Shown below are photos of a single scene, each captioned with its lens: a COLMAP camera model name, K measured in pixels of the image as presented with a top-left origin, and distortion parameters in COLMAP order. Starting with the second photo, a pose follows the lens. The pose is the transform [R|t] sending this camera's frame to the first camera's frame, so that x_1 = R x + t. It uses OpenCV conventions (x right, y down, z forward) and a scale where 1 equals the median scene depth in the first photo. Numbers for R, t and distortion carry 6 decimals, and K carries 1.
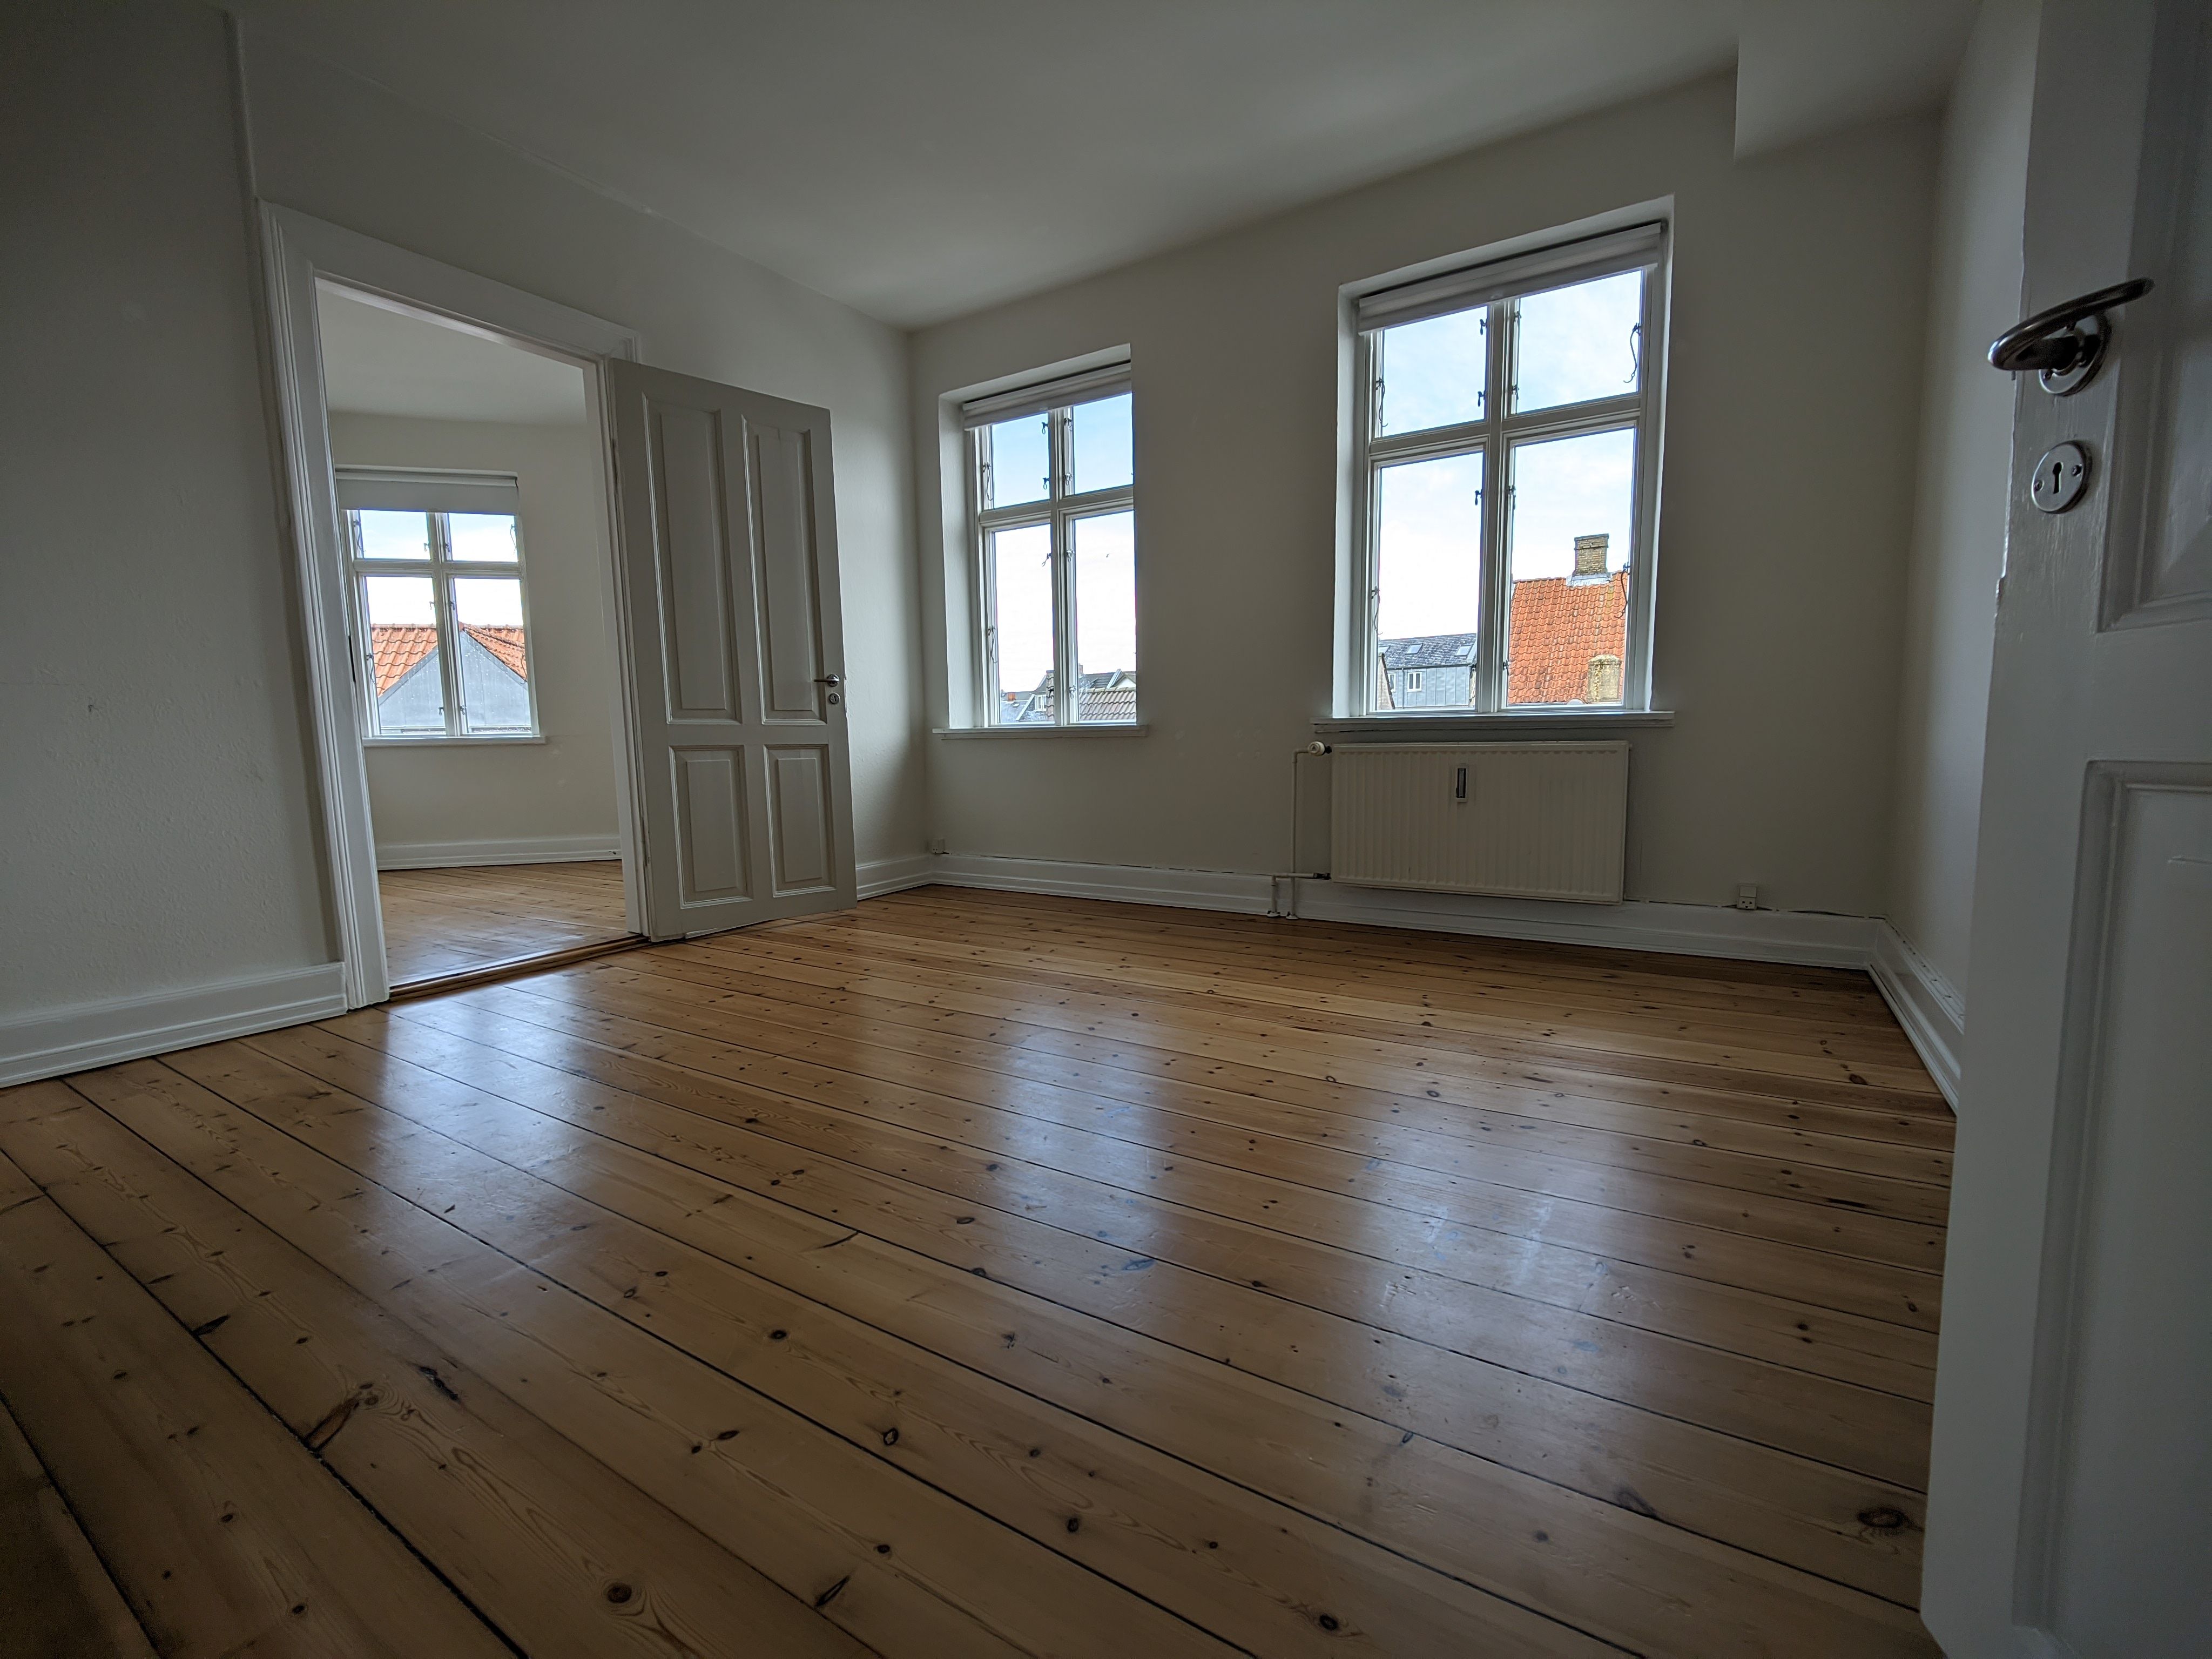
lens RADIAL K [[945.9, 0, 1101.9], [0, 945.9, 835.7], [0, 0, 1]] dist [0.018739, -0.012993]
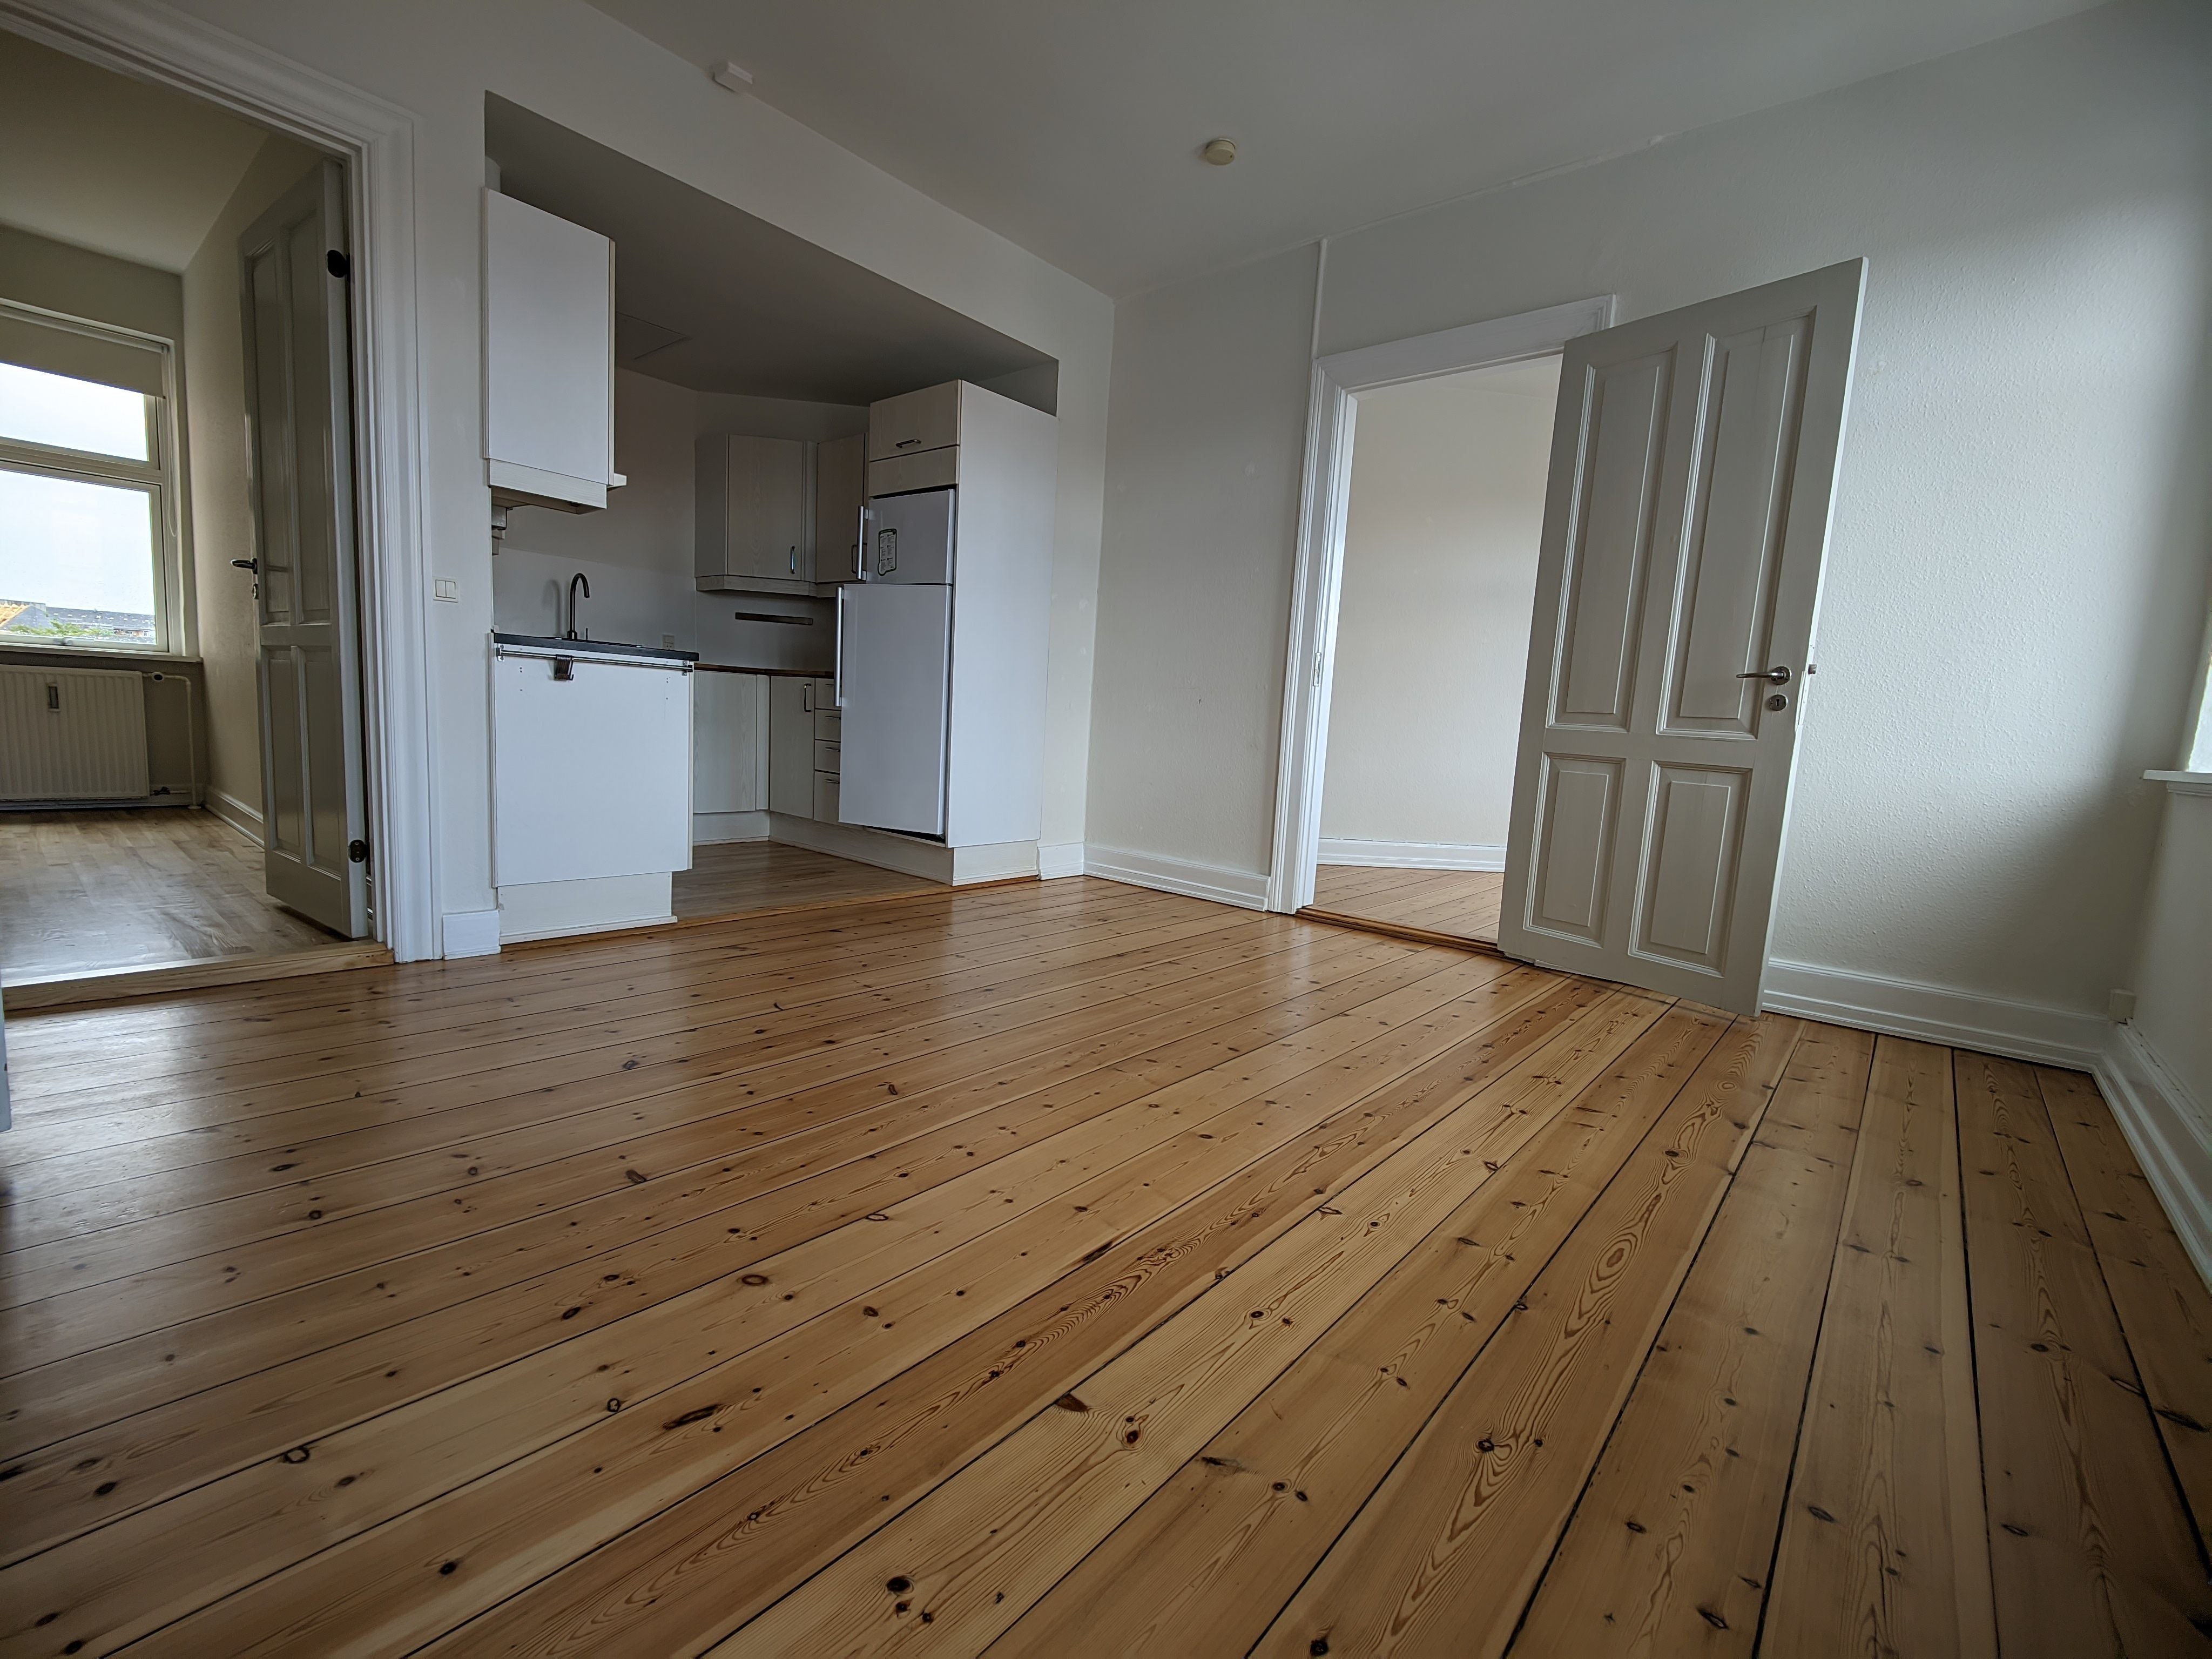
lens RADIAL K [[945.9, 0, 1101.9], [0, 945.9, 835.7], [0, 0, 1]] dist [0.018739, -0.012993]
pose [[-0.140611, 0.133518, -0.981021, 0.509900], [-0.166400, 0.973583, 0.156356, -0.088113], [0.975981, 0.185227, -0.114679, 0.704486]]
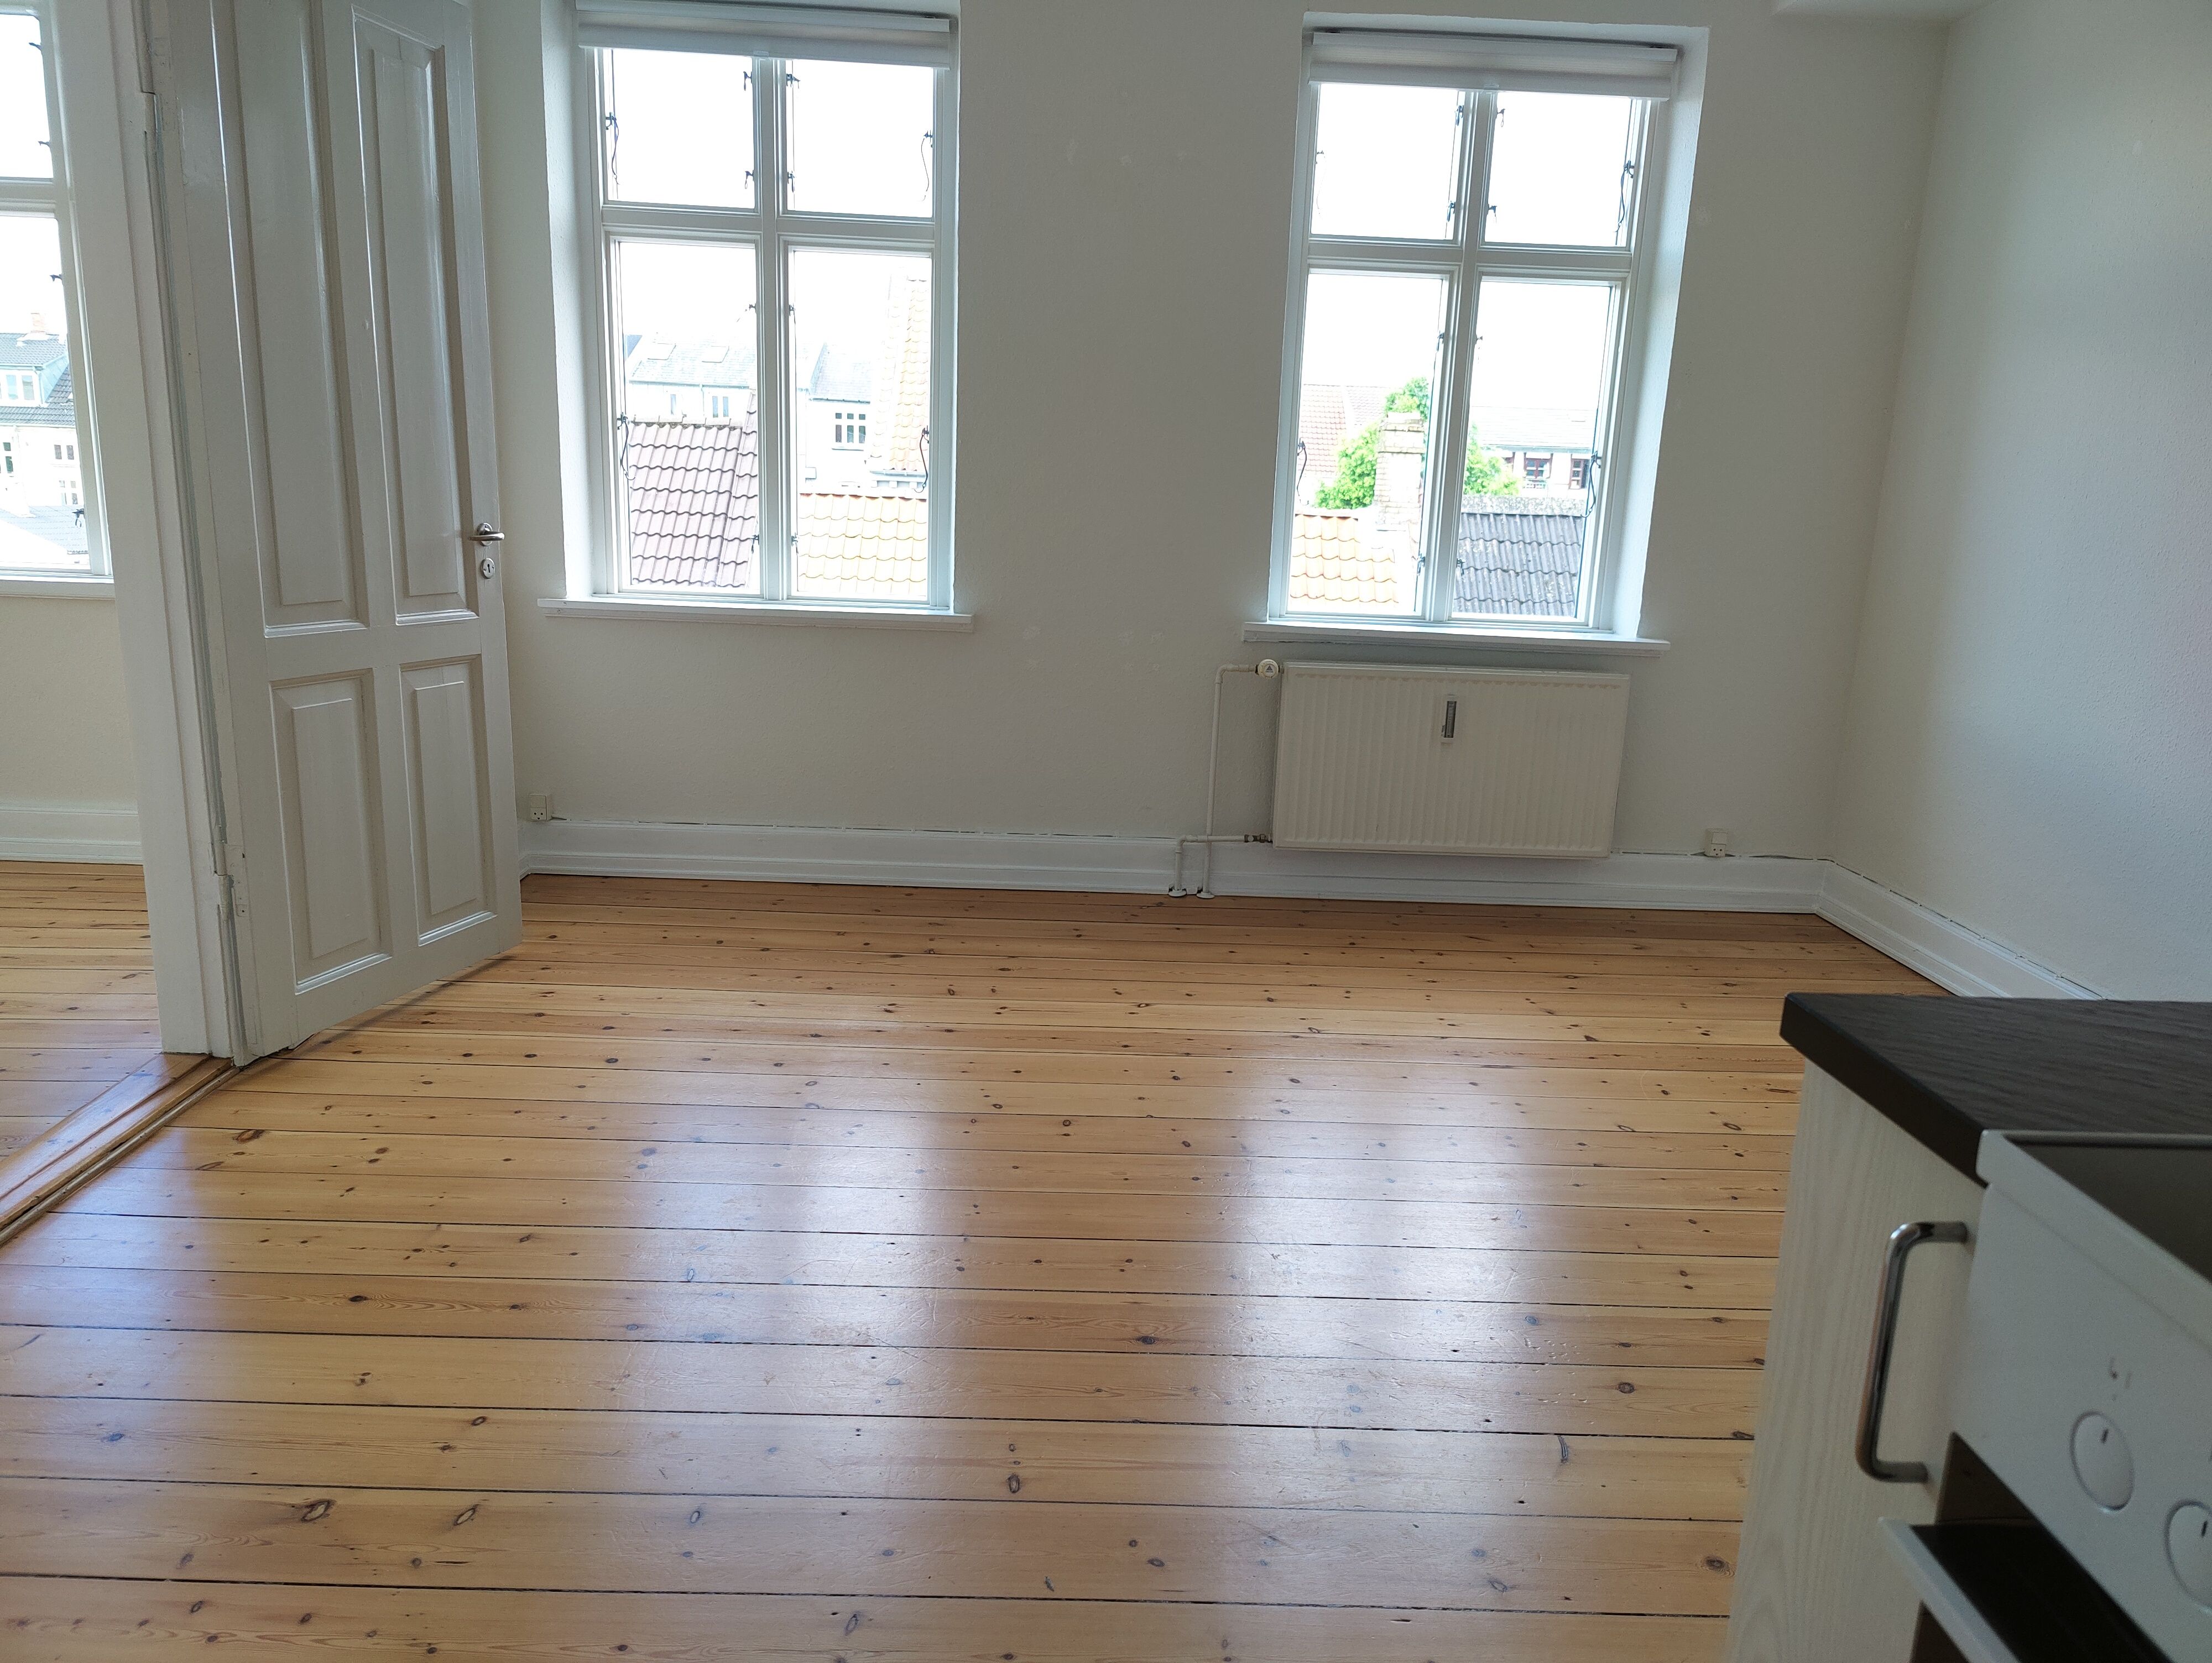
lens RADIAL K [[1546.6, 0, 1106.0], [0, 1546.6, 831.5], [0, 0, 1]] dist [0.013929, -0.000007]
pose [[0.832407, -0.071647, 0.549514, -0.543105], [0.007280, 0.992935, 0.118433, -0.109628], [-0.554118, -0.094584, 0.827047, 0.068557]]
